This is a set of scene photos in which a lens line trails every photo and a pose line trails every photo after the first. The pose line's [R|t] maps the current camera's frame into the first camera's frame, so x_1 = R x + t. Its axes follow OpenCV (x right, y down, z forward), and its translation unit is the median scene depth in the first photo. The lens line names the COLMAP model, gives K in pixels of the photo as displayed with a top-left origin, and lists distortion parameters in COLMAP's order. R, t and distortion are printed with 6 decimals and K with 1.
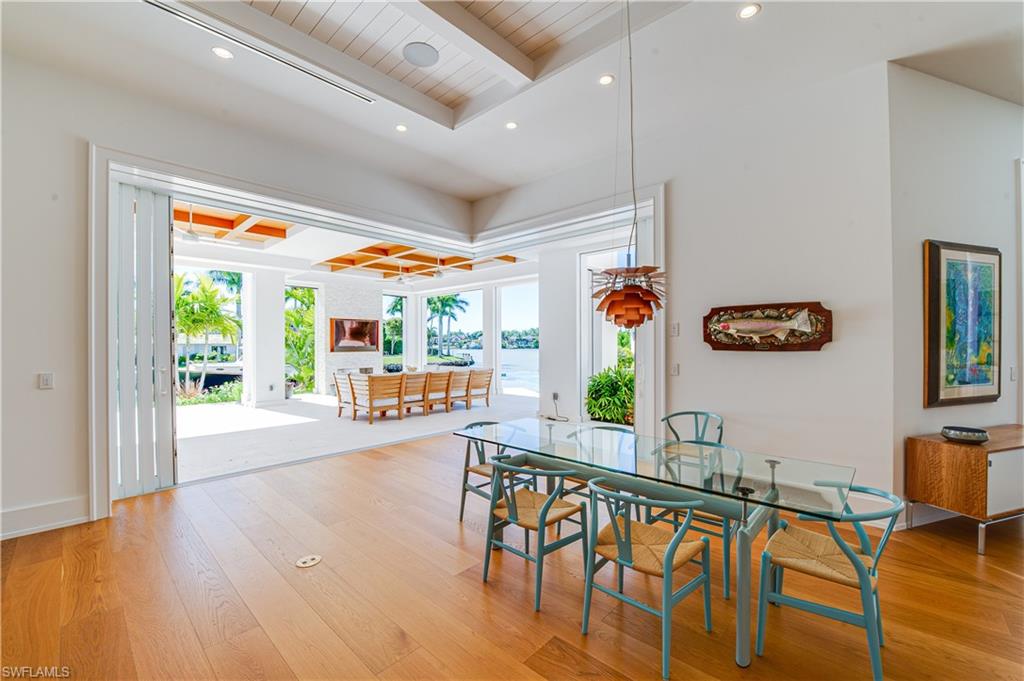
lens RADIAL K [[417.8, 0, 511.3], [0, 417.8, 343.5], [0, 0, 1]] dist [-0.002792, -0.000910]
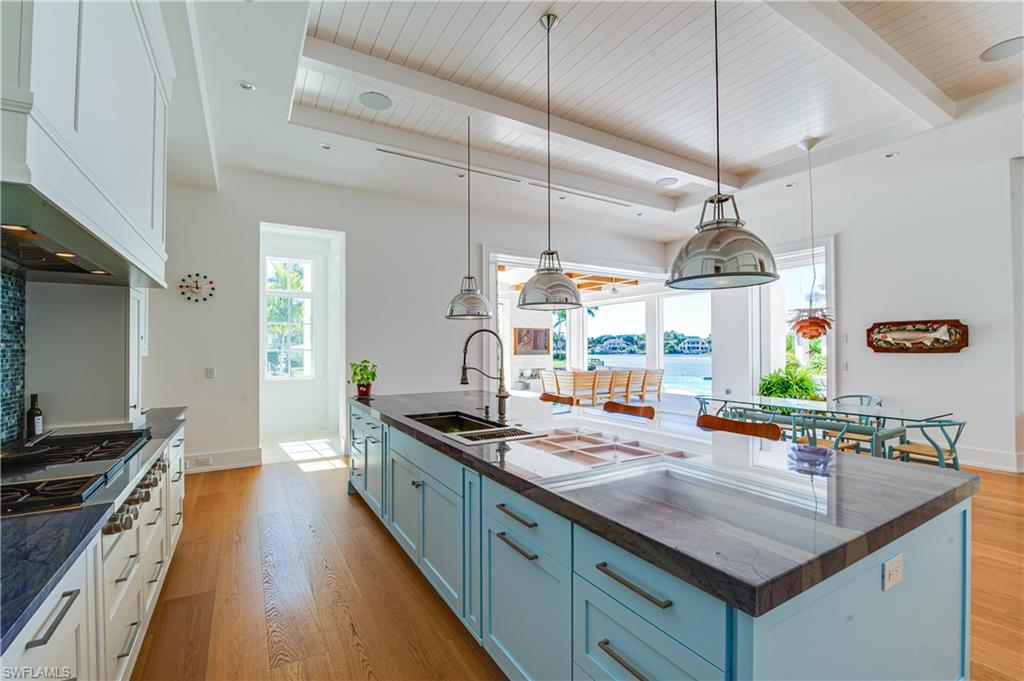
lens RADIAL K [[417.8, 0, 509.4], [0, 417.8, 343.7], [0, 0, 1]] dist [-0.002792, -0.000910]
pose [[0.950274, -0.002884, -0.311401, -0.275230], [-0.000514, 0.999941, -0.010830, 0.002102], [0.311414, 0.010451, 0.950217, -0.780656]]
